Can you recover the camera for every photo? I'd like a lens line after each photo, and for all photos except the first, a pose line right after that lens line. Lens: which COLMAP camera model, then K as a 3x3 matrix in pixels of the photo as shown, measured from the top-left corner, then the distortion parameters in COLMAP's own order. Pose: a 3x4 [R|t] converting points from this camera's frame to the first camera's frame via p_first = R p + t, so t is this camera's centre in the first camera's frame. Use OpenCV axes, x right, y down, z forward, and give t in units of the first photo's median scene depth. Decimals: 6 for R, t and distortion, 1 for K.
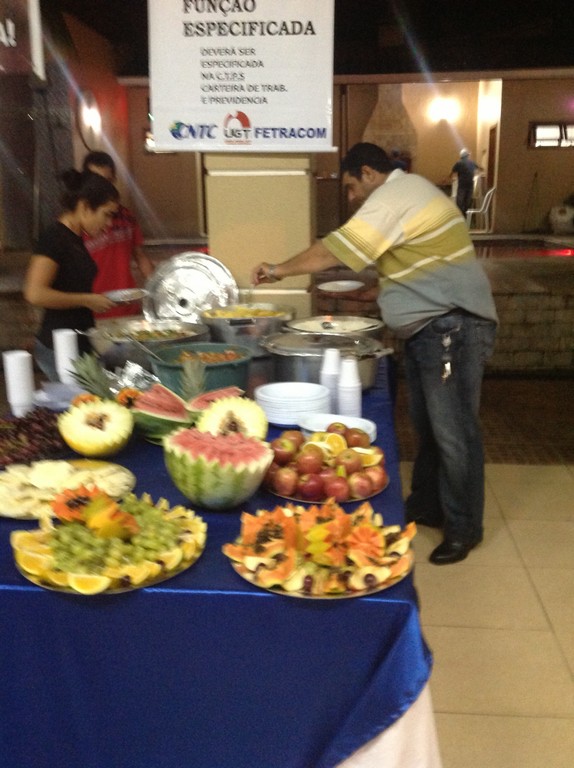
lens RADIAL K [[736.9, 0, 287.0], [0, 736.9, 384.0], [0, 0, 1]] dist [0.215238, -0.553630]
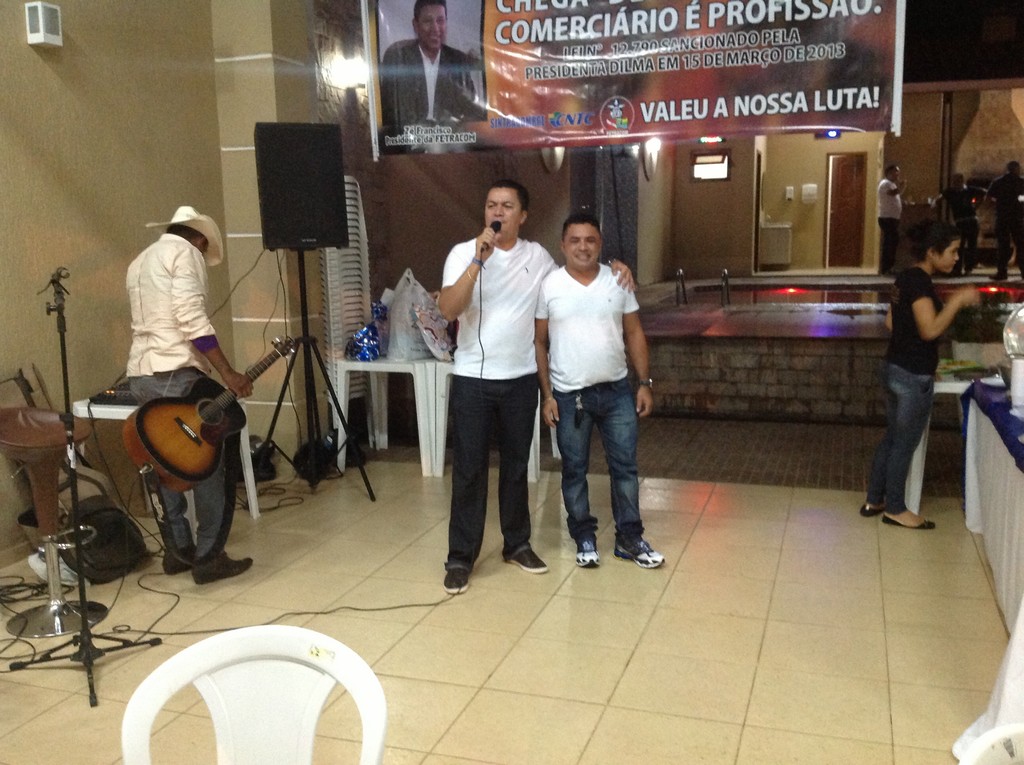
lens RADIAL K [[982.5, 0, 506.4], [0, 982.5, 388.3], [0, 0, 1]] dist [0.215238, -0.553630]
pose [[0.972824, 0.028558, -0.229778, -0.918004], [-0.047271, 0.995960, -0.076352, 0.166091], [0.226669, 0.085139, 0.970243, -0.870690]]
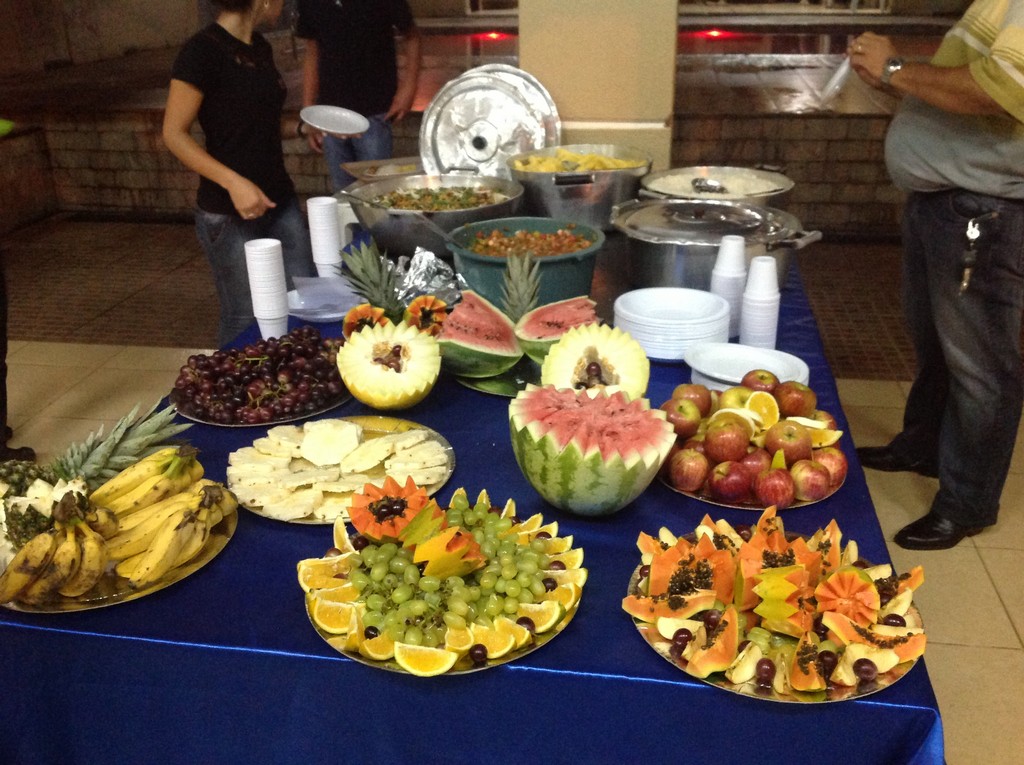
lens RADIAL K [[986.3, 0, 511.0], [0, 986.3, 394.7], [0, 0, 1]] dist [0.214859, -0.528791]
pose [[0.998051, 0.027853, -0.055846, -0.087745], [-0.018027, 0.985403, 0.169284, -0.061512], [0.059746, -0.167947, 0.983984, 0.118588]]
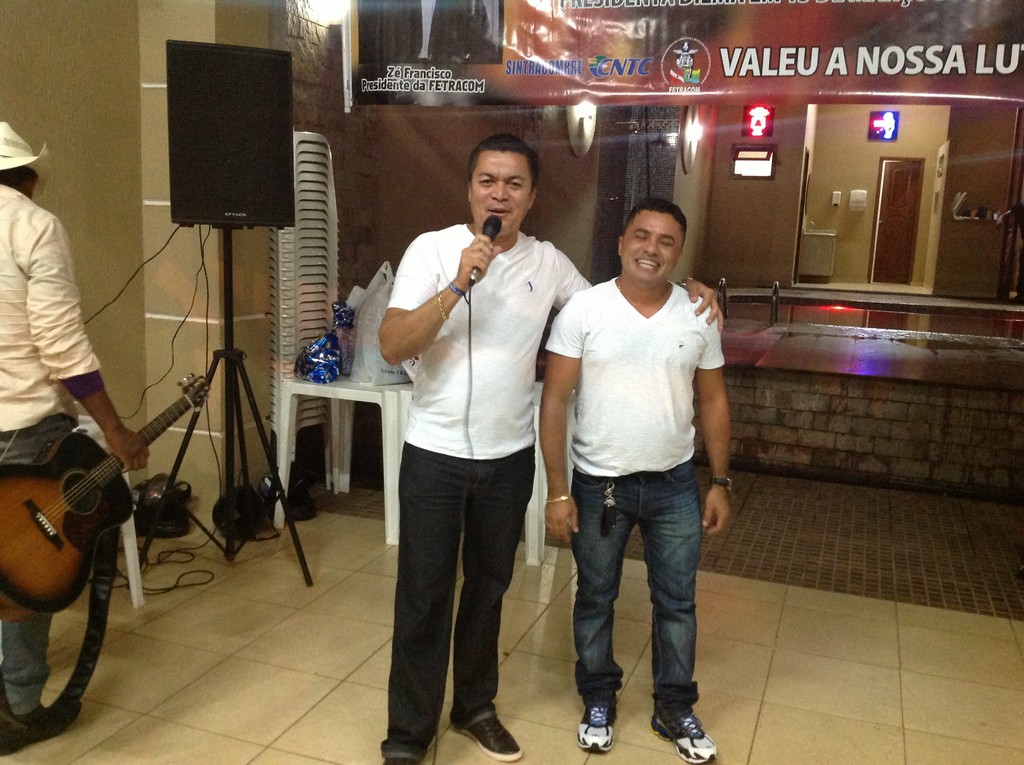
lens RADIAL K [[983.2, 0, 511.7], [0, 983.2, 401.2], [0, 0, 1]] dist [0.128883, -0.274377]
pose [[0.968211, 0.094836, -0.231462, -1.085578], [-0.109838, 0.992547, -0.052780, -0.013230], [0.224731, 0.076526, 0.971411, -0.130534]]
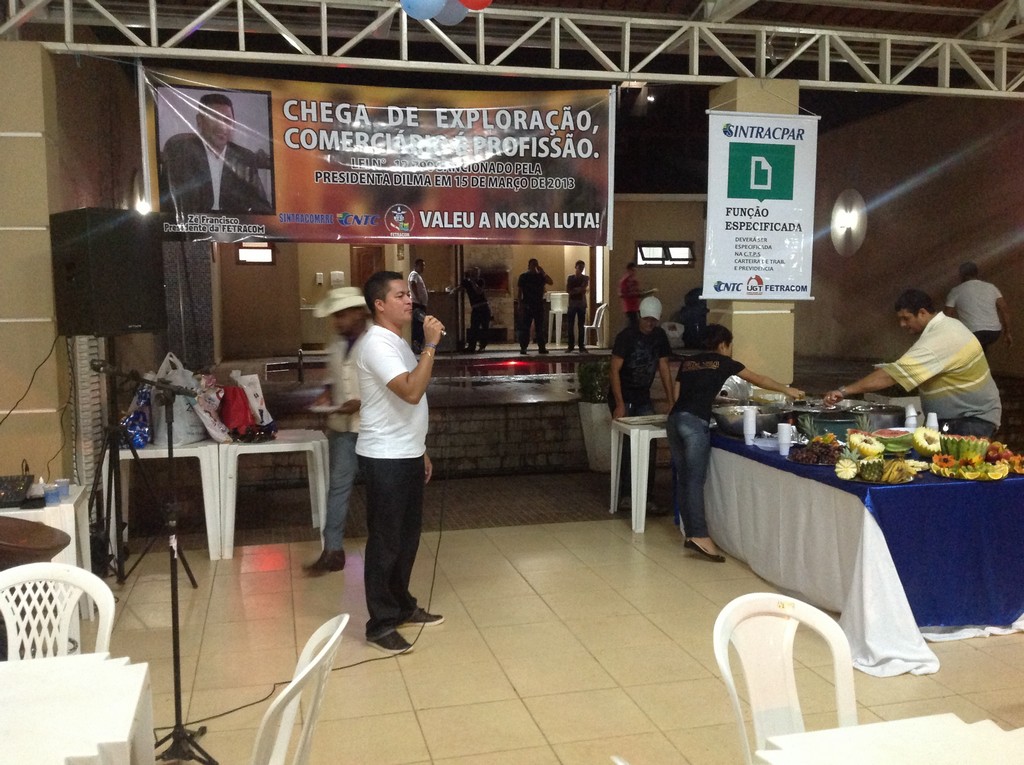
lens RADIAL K [[982.5, 0, 506.4], [0, 982.5, 388.3], [0, 0, 1]] dist [0.215238, -0.553630]
pose [[0.943672, -0.026450, 0.329824, -1.971373], [0.077944, 0.986518, -0.143897, 0.206133], [-0.321572, 0.161499, 0.933011, -1.168268]]
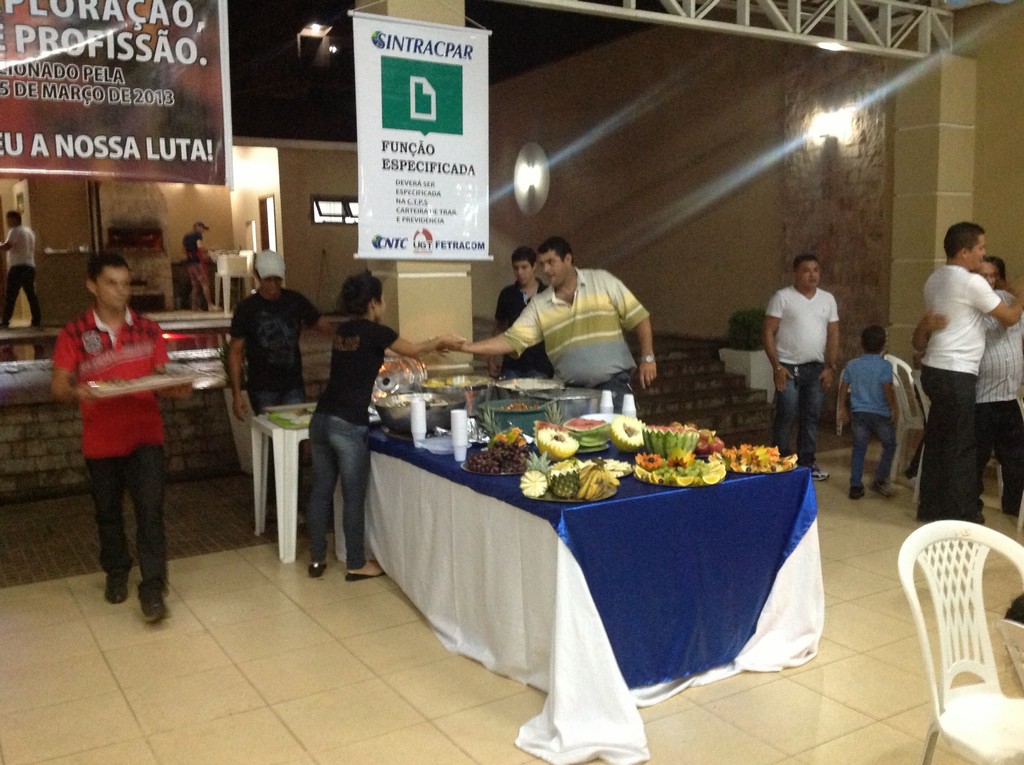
lens RADIAL K [[1000.4, 0, 510.1], [0, 1000.4, 394.7], [0, 0, 1]] dist [0.135996, -0.349150]
pose [[0.802214, -0.080698, 0.591558, -1.524653], [0.149739, 0.986349, -0.068507, 0.078885], [-0.577955, 0.143536, 0.803346, -0.632645]]
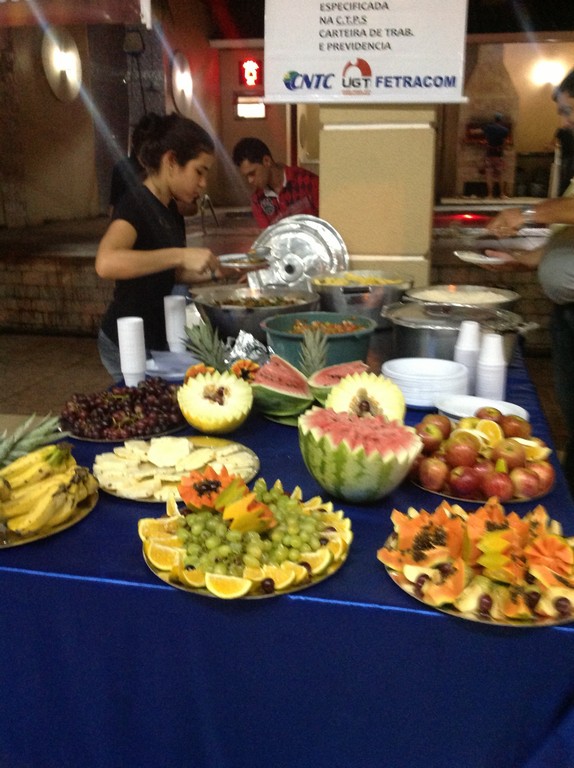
lens RADIAL K [[739.7, 0, 283.4], [0, 739.7, 387.4], [0, 0, 1]] dist [0.214859, -0.528791]
pose [[0.993707, 0.035971, -0.106081, -0.069127], [-0.031570, 0.998581, 0.042879, -0.000502], [0.107473, -0.039260, 0.993433, 0.095478]]
